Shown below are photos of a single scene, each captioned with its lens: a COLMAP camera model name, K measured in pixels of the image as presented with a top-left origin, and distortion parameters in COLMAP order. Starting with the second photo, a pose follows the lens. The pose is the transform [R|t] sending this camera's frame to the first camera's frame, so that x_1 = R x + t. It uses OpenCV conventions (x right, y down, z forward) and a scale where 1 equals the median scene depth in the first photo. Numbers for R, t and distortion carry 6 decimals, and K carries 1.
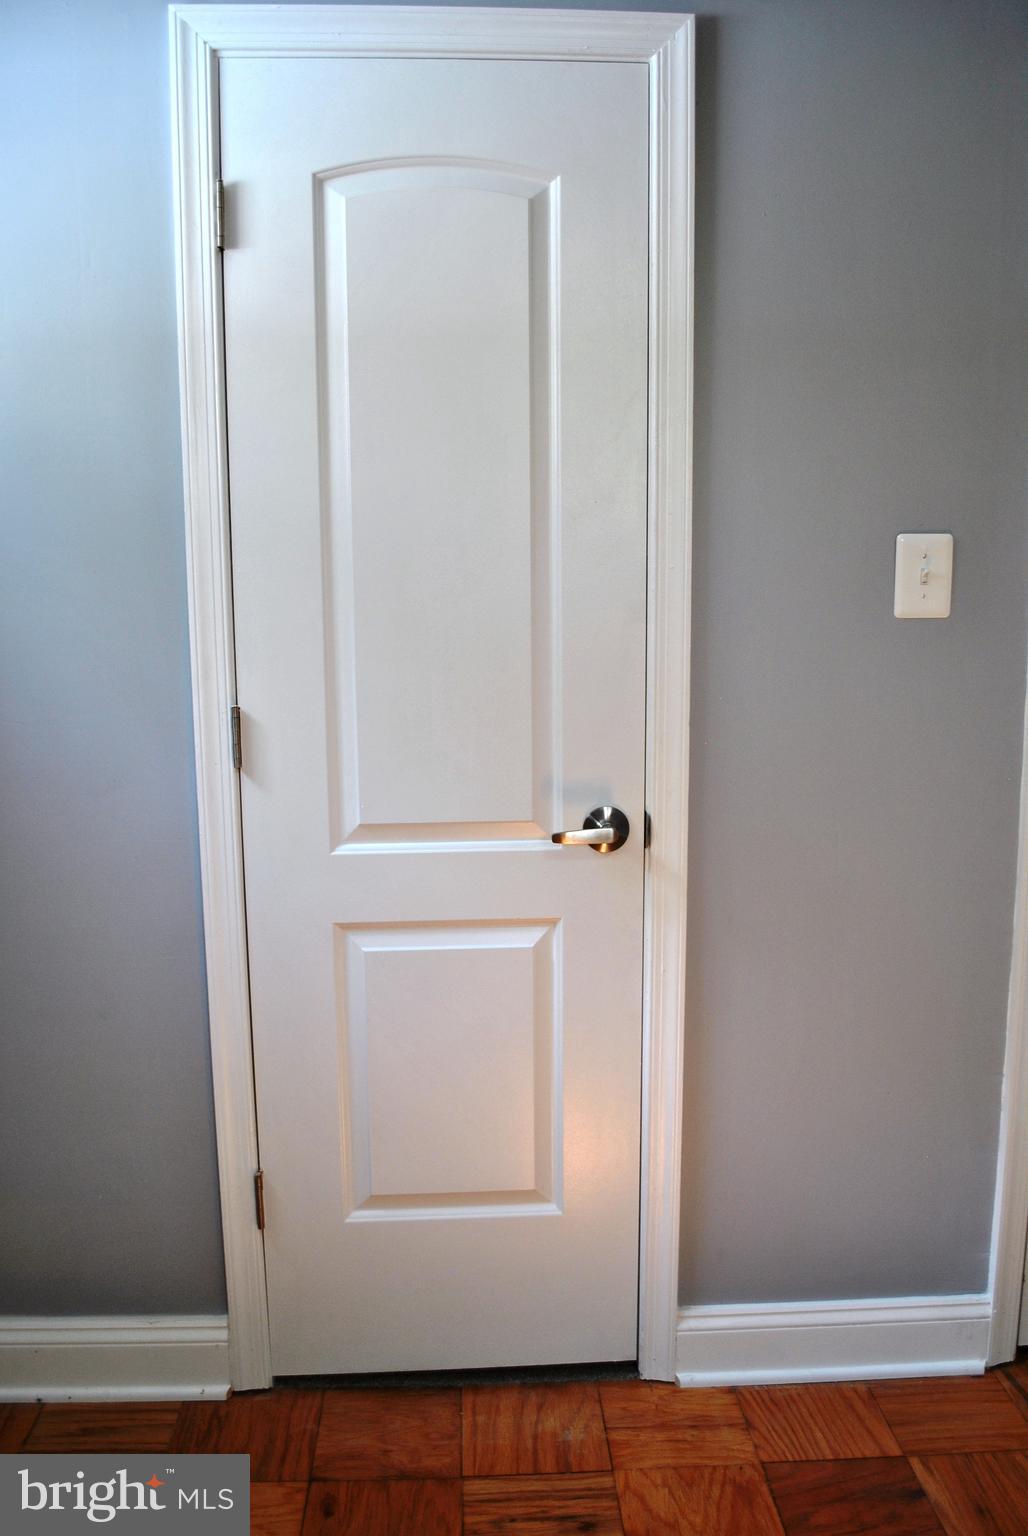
lens RADIAL K [[1219.9, 0, 509.1], [0, 1219.9, 783.9], [0, 0, 1]] dist [-0.077927, 0.007531]
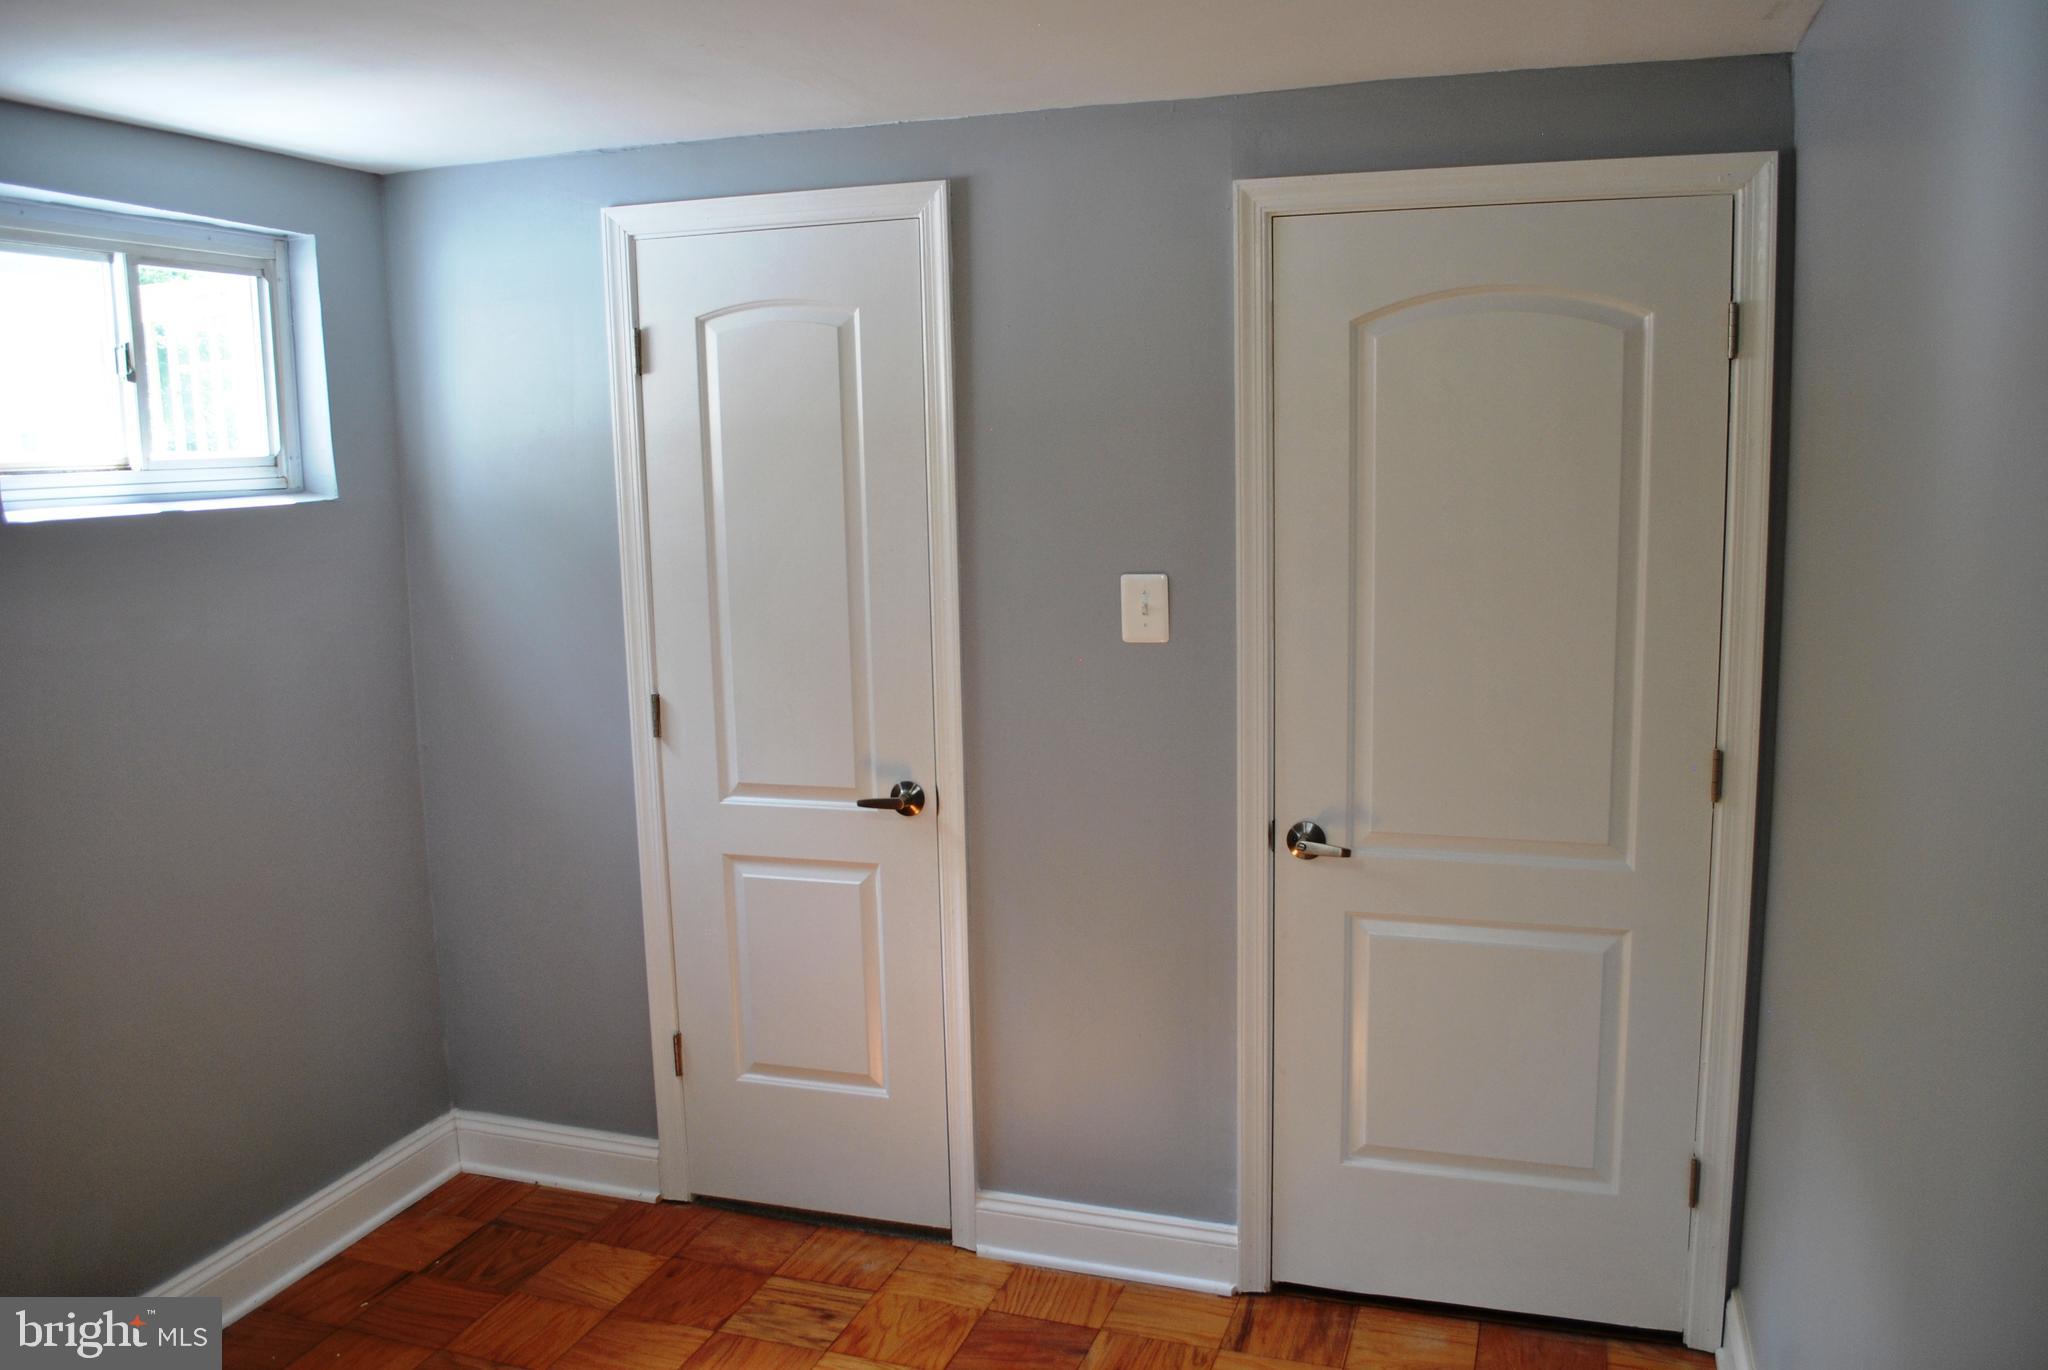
lens RADIAL K [[1626.5, 0, 1032.1], [0, 1626.5, 675.5], [0, 0, 1]] dist [-0.077927, 0.007531]
pose [[0.930353, 0.038480, -0.364640, 0.833632], [-0.039435, 0.999210, 0.004830, -0.107660], [0.364538, 0.009886, 0.931136, -0.563181]]
